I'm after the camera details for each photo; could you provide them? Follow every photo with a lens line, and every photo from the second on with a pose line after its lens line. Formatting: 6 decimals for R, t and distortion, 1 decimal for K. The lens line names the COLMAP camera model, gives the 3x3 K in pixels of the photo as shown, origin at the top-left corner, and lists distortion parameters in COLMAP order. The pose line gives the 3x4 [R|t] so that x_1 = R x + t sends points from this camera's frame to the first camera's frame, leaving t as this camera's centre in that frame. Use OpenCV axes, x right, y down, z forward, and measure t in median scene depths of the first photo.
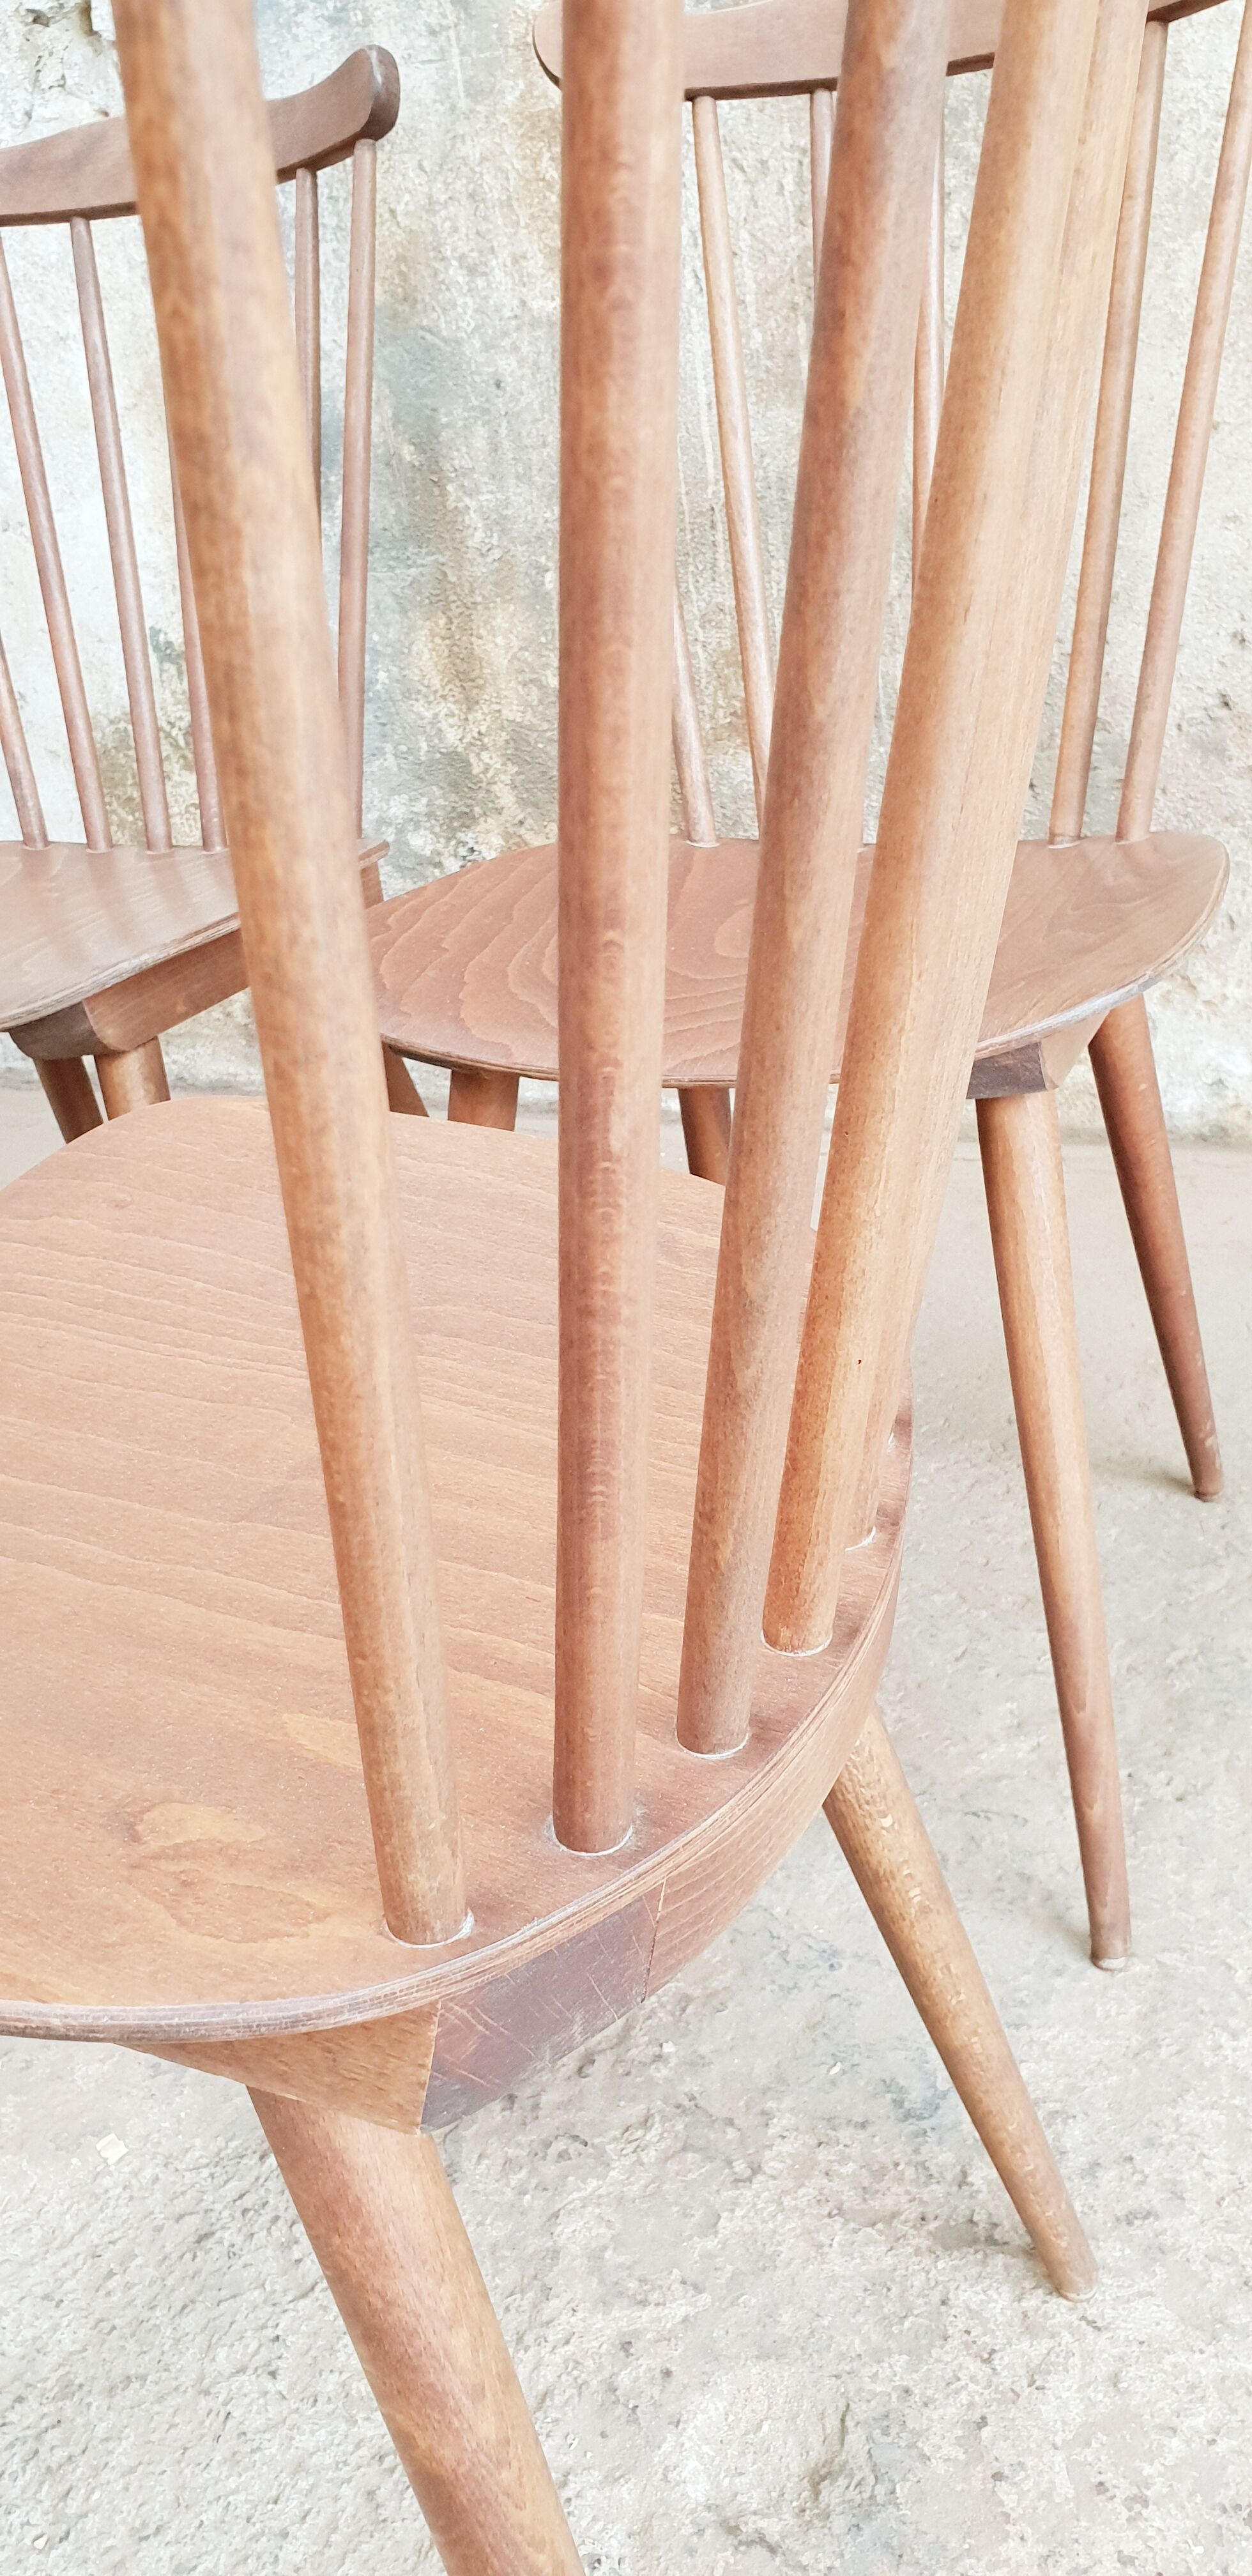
lens RADIAL K [[2047.0, 0, 658.1], [0, 2047.0, 1288.1], [0, 0, 1]] dist [-0.008289, 0.069772]
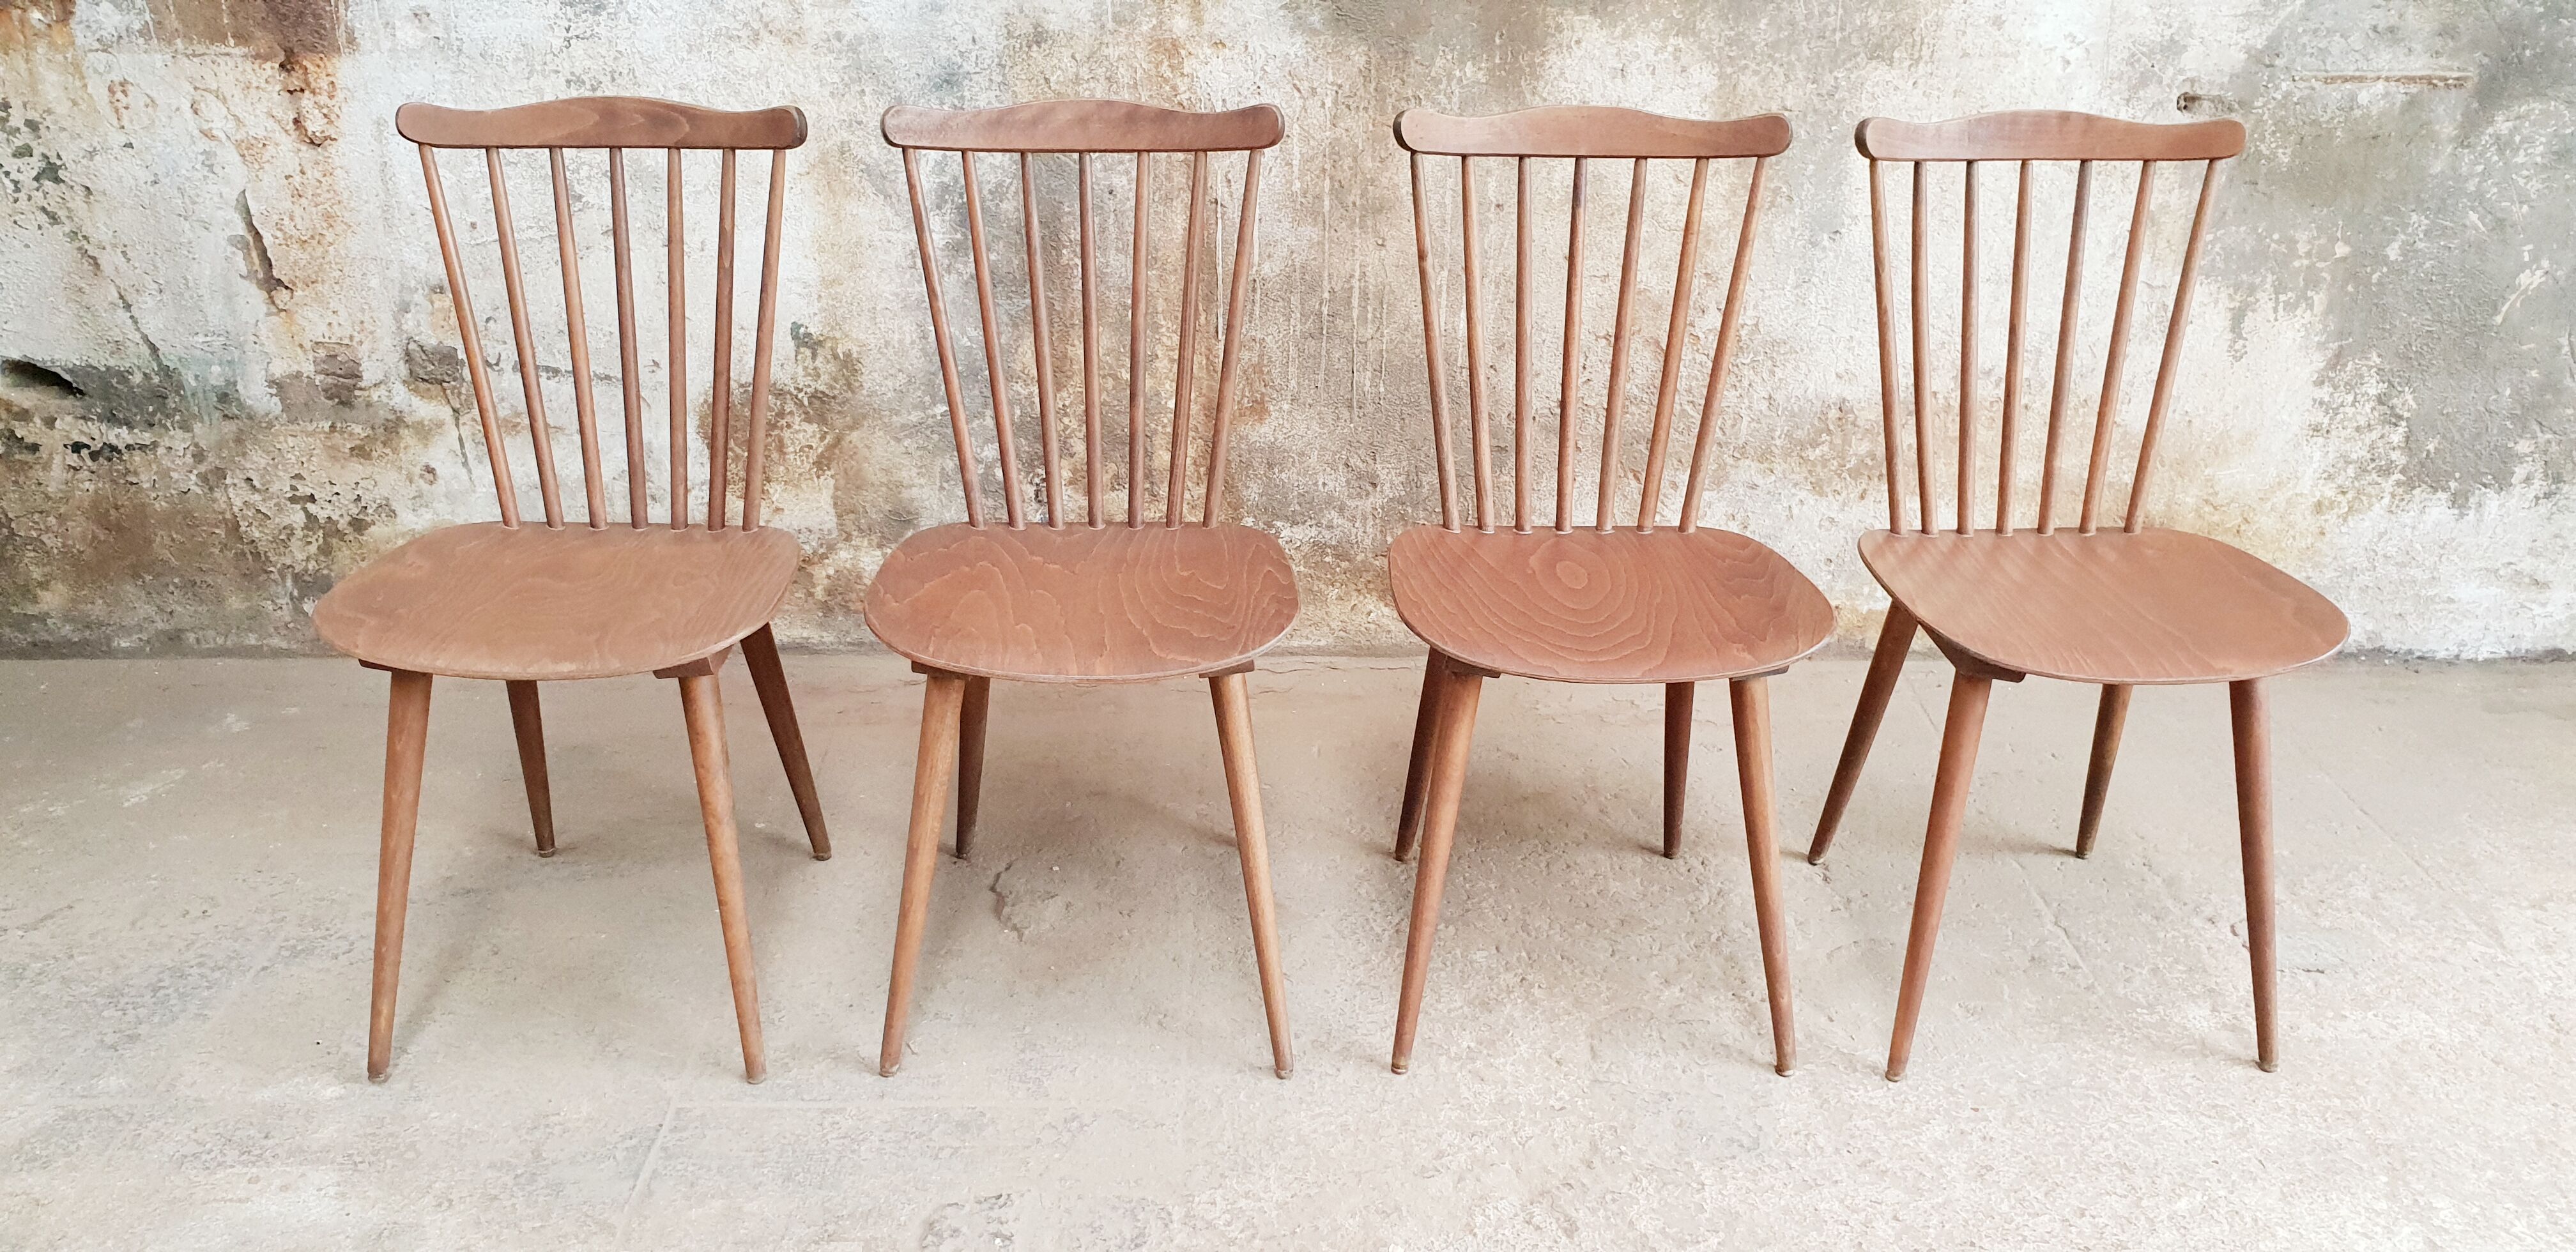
lens RADIAL K [[1938.2, 0, 1288.0], [0, 1938.2, 626.0], [0, 0, 1]] dist [0.122126, -0.179461]
pose [[0.895807, -0.065923, 0.439526, -1.182166], [0.080252, 0.996675, -0.014077, -0.173415], [-0.437137, 0.047884, 0.898119, -0.645743]]
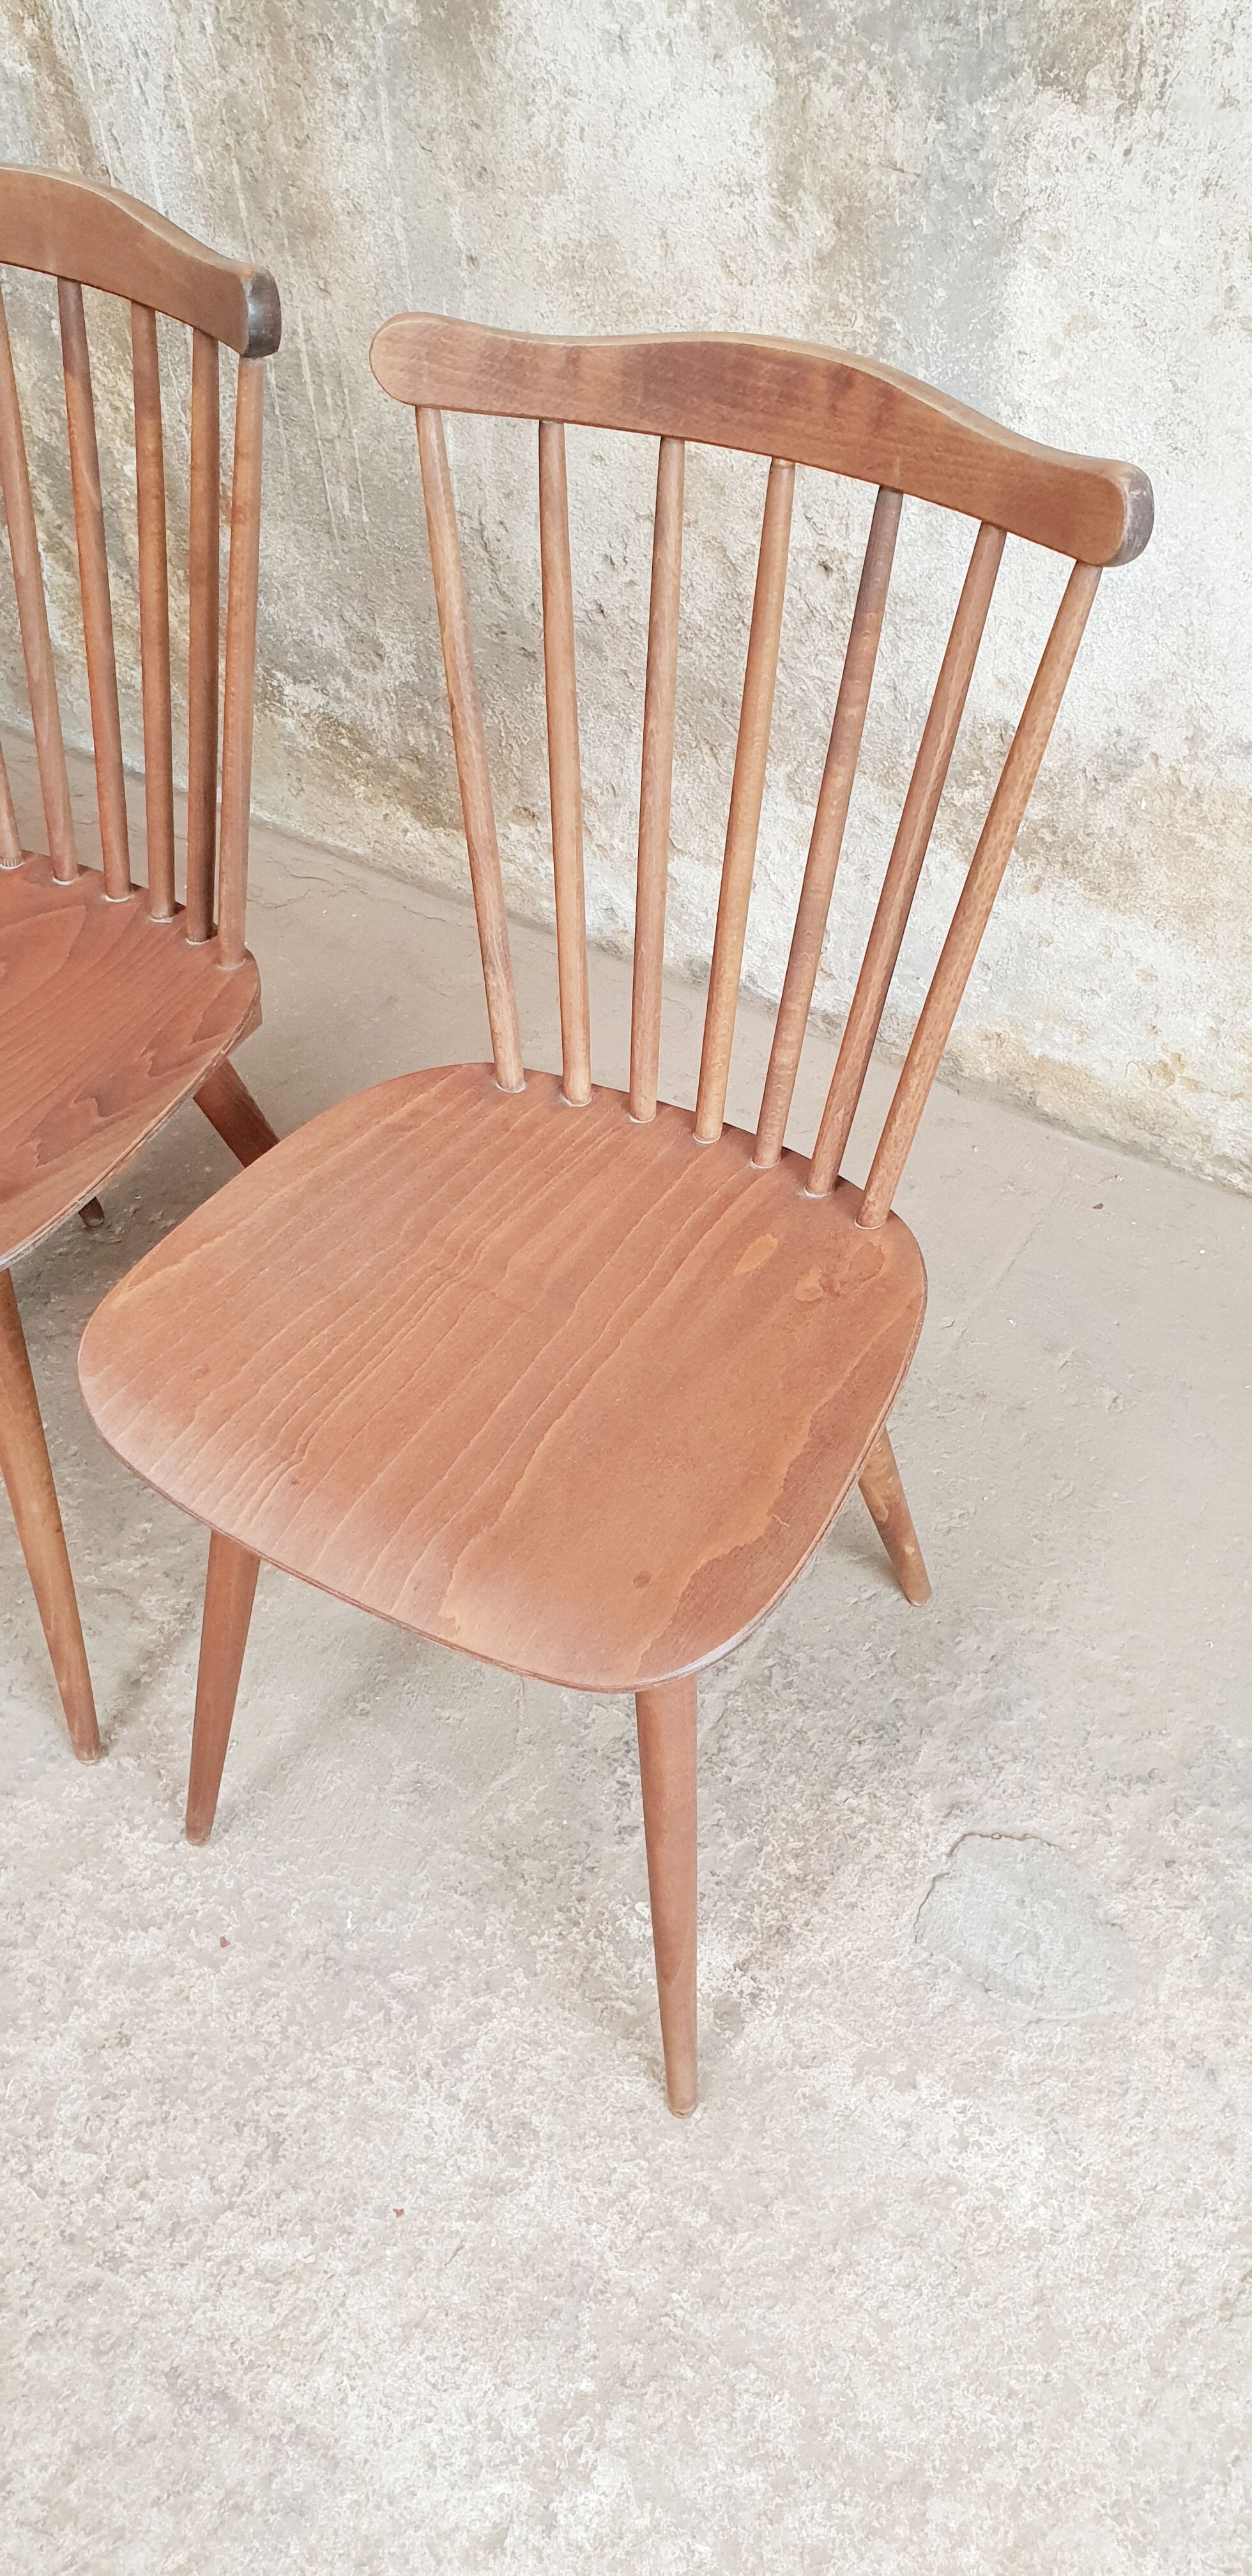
lens RADIAL K [[1987.8, 0, 626.0], [0, 1987.8, 1288.0], [0, 0, 1]] dist [-0.015002, 0.047192]
pose [[0.988533, 0.149892, -0.018309, 0.647506], [-0.130091, 0.906900, 0.400760, -0.687601], [0.076675, -0.393783, 0.916000, -0.191920]]
